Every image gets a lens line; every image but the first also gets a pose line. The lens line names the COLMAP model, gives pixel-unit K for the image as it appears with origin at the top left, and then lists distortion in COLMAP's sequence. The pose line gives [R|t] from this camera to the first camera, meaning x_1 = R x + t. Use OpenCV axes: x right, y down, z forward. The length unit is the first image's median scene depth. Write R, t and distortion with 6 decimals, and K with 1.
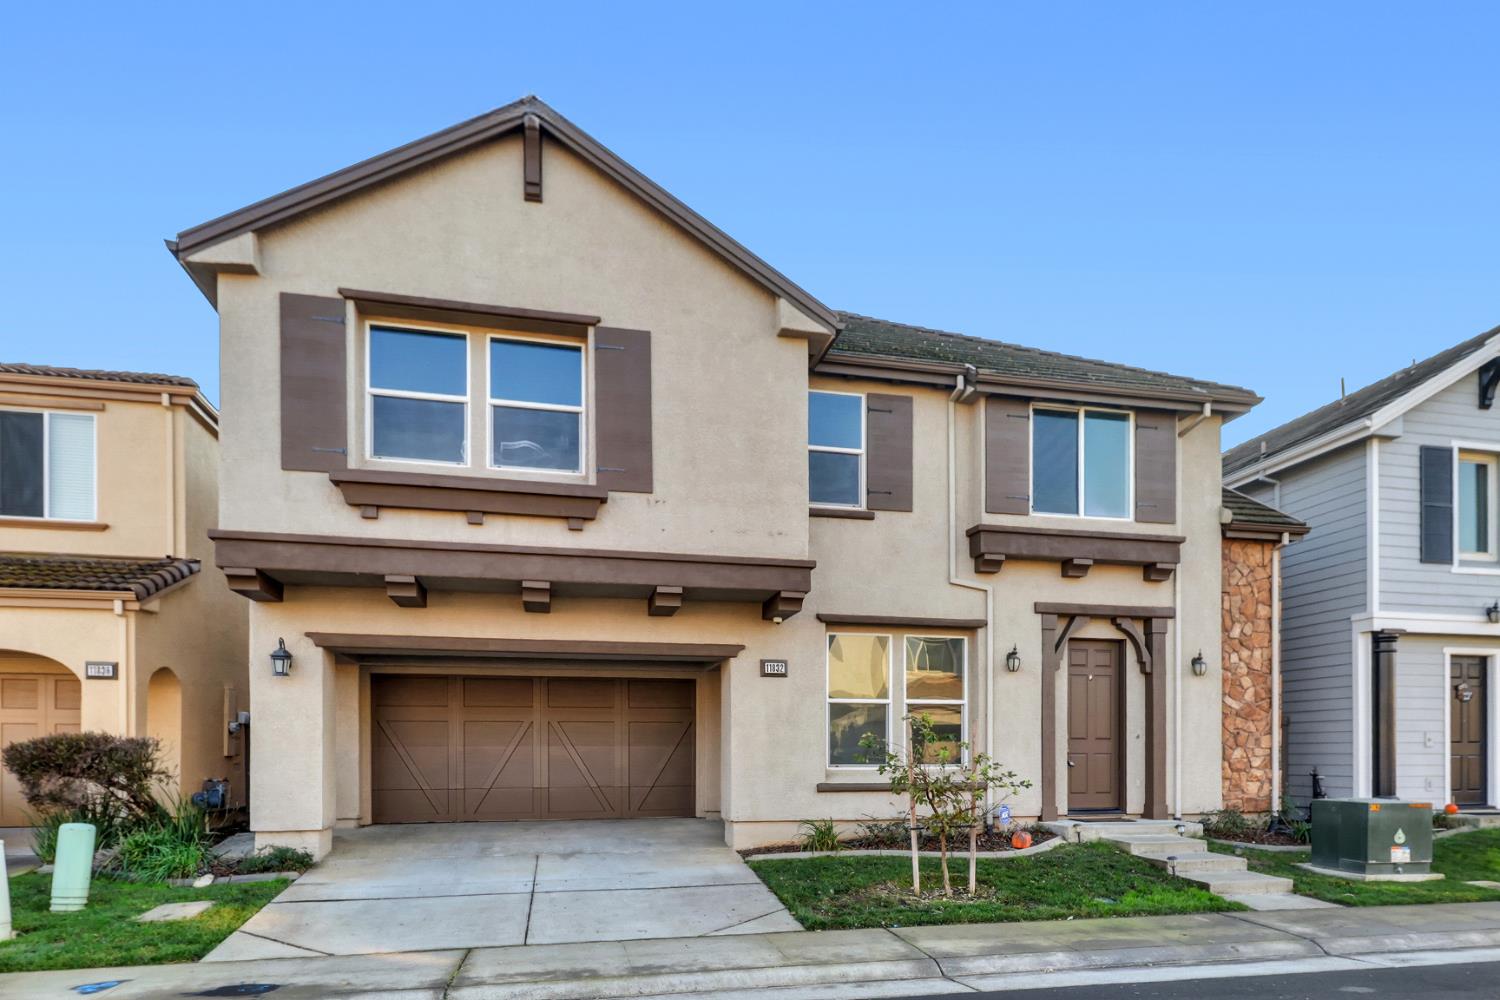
lens RADIAL K [[706.4, 0, 754.4], [0, 706.4, 465.7], [0, 0, 1]] dist [0.003122, -0.000502]
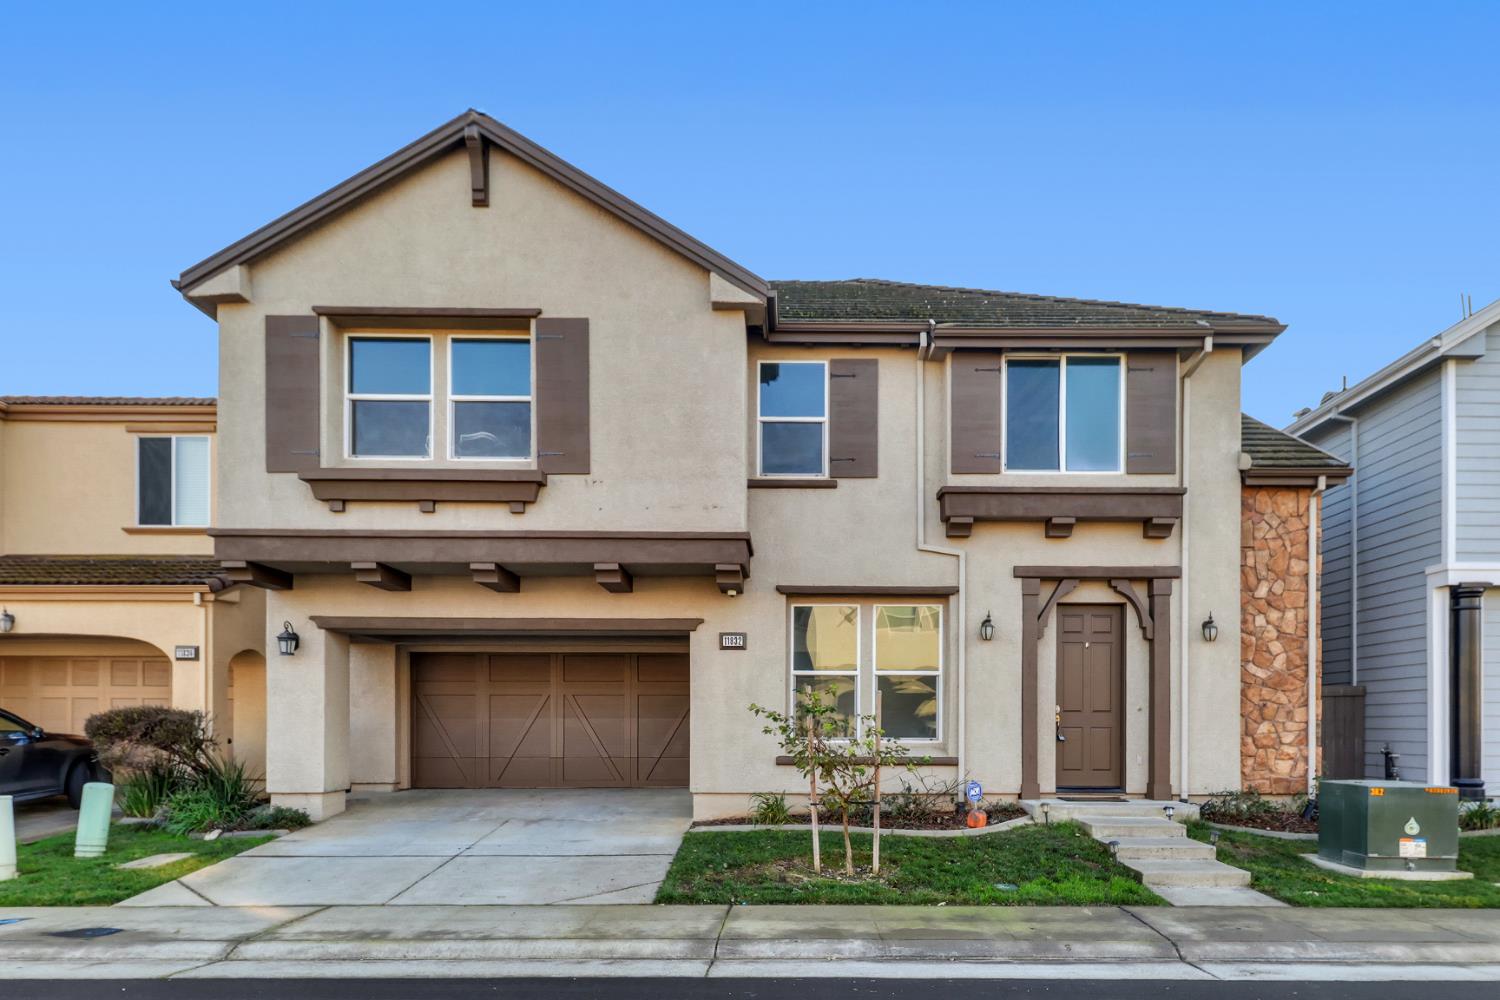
lens RADIAL K [[689.4, 0, 750.0], [0, 689.4, 448.9], [0, 0, 1]] dist [0.002151, 0.000408]
pose [[0.982852, -0.065502, -0.172368, 0.236906], [0.066299, 0.997799, -0.001135, 0.017204], [0.172063, -0.010312, 0.985032, 0.043051]]
